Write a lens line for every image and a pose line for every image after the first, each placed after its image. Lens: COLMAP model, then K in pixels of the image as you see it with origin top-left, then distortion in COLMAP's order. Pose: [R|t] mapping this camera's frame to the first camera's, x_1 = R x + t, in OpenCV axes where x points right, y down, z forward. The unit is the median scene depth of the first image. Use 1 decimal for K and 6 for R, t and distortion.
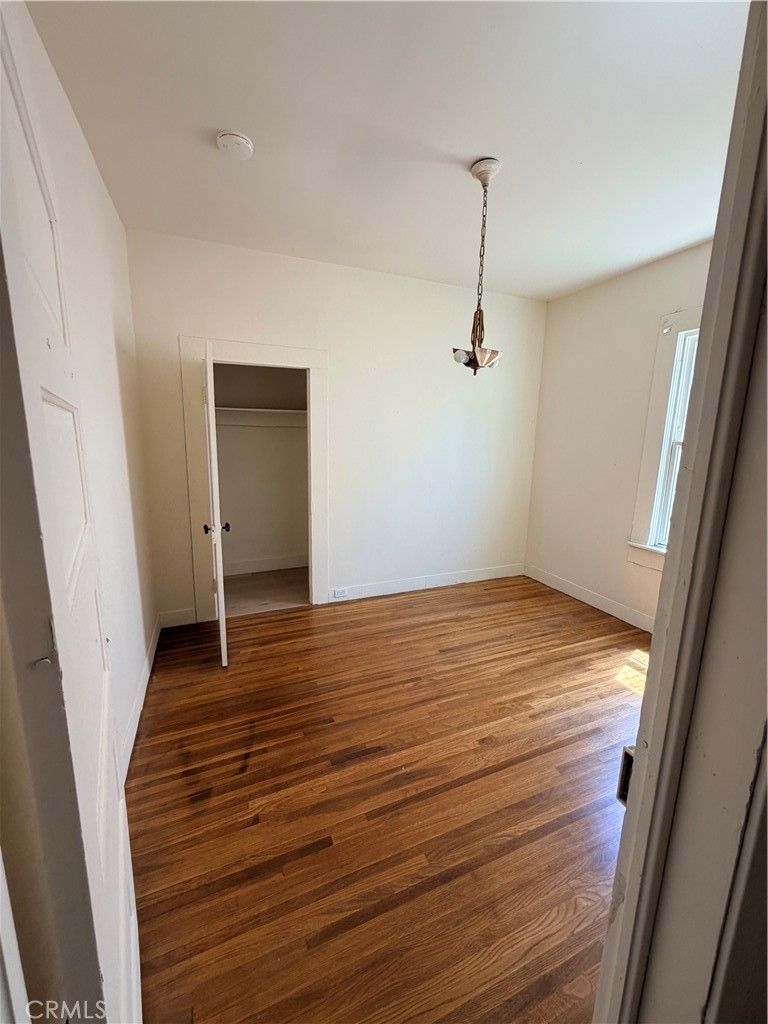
lens RADIAL K [[406.8, 0, 383.3], [0, 406.8, 510.2], [0, 0, 1]] dist [-0.001338, 0.000025]
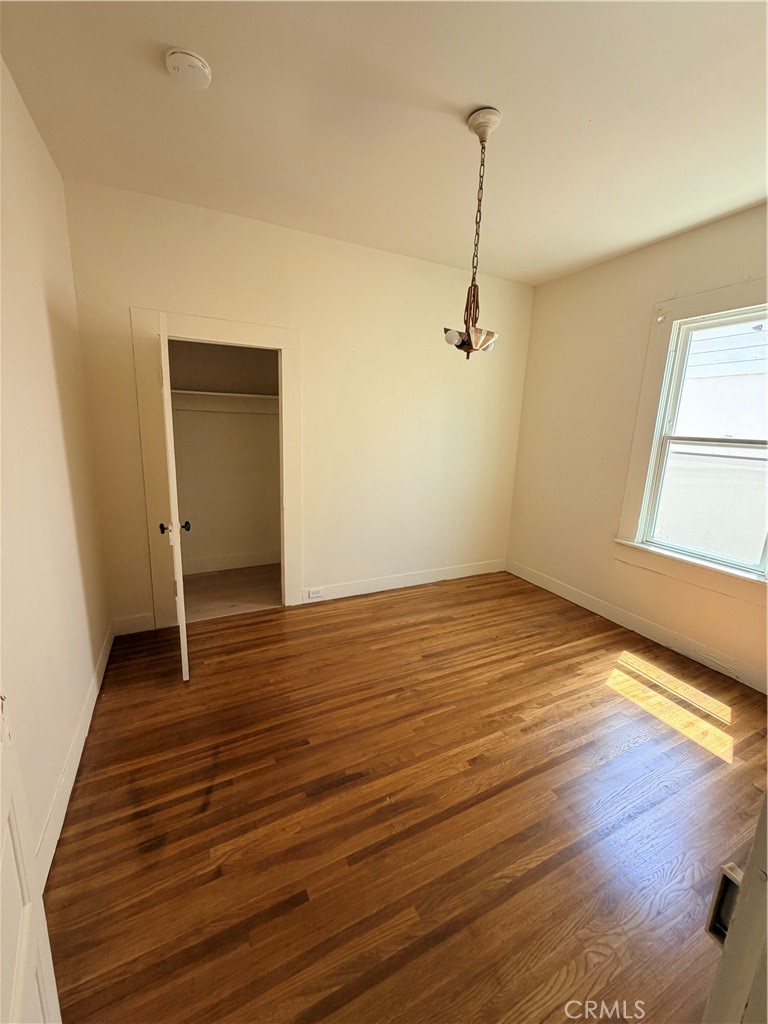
lens RADIAL K [[406.8, 0, 383.3], [0, 406.8, 510.2], [0, 0, 1]] dist [-0.001338, 0.000025]
pose [[0.998010, 0.002635, 0.063002, -0.016298], [-0.004290, 0.999649, 0.026153, -0.021375], [-0.062911, -0.026372, 0.997671, 0.107881]]
